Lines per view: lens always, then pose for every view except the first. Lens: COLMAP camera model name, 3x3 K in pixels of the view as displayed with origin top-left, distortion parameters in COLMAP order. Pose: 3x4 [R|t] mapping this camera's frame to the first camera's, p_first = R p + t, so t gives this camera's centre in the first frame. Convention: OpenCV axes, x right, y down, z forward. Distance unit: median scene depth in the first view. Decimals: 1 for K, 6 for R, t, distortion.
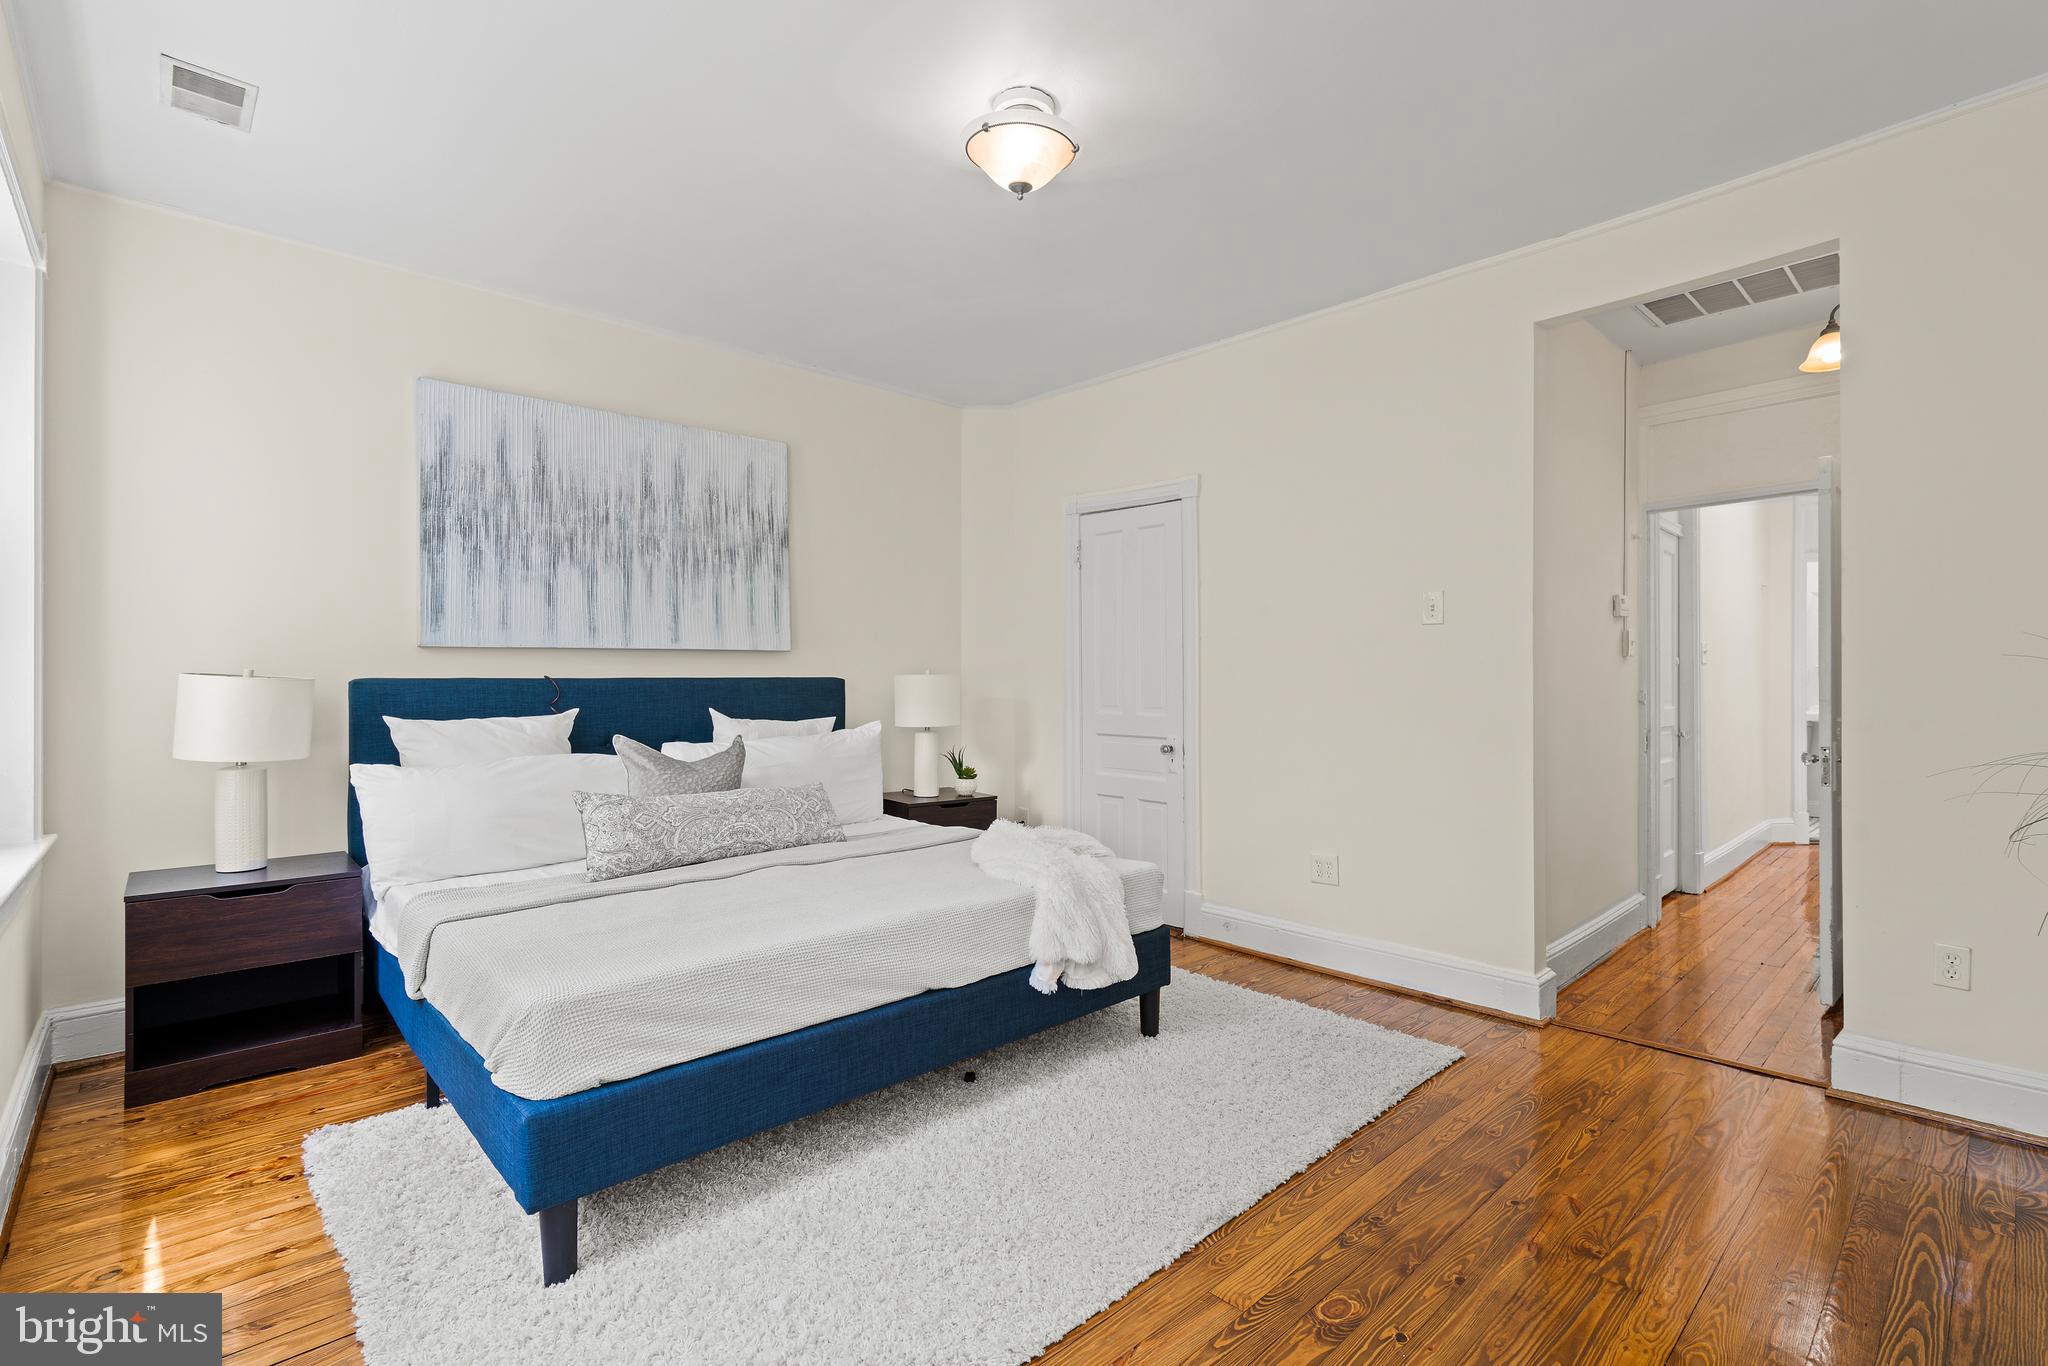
lens RADIAL K [[940.1, 0, 1032.9], [0, 940.1, 678.9], [0, 0, 1]] dist [-0.015254, 0.004530]
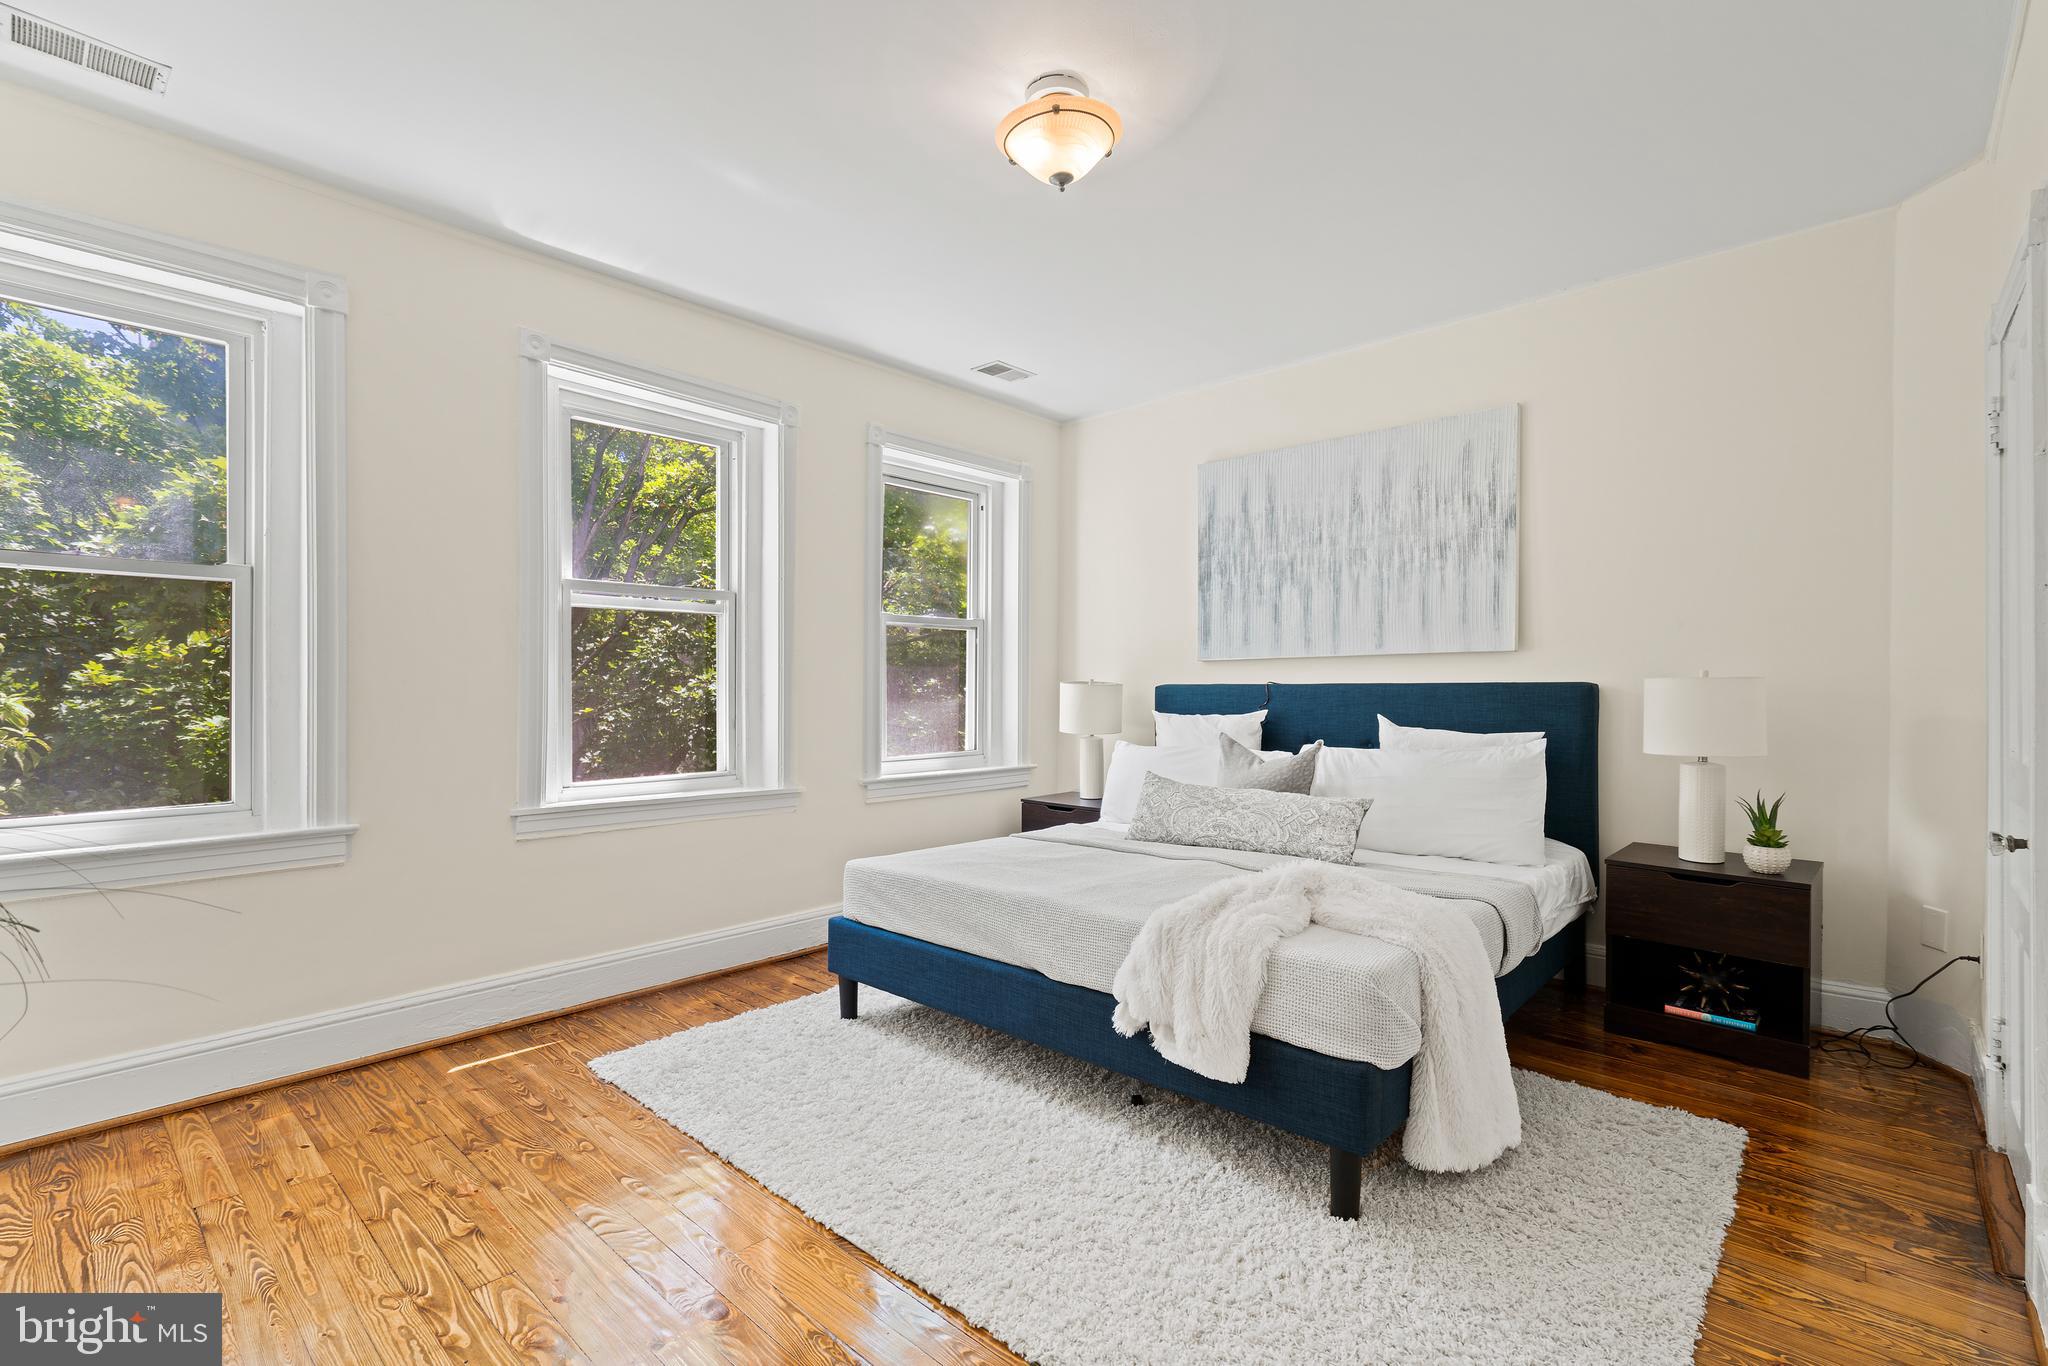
lens RADIAL K [[940.1, 0, 1032.1], [0, 940.1, 689.2], [0, 0, 1]] dist [-0.015254, 0.004530]
pose [[0.055740, 0.005548, -0.998430, 0.657663], [0.002471, 0.999981, 0.005694, -0.001546], [0.998442, -0.002785, 0.055725, 0.626721]]
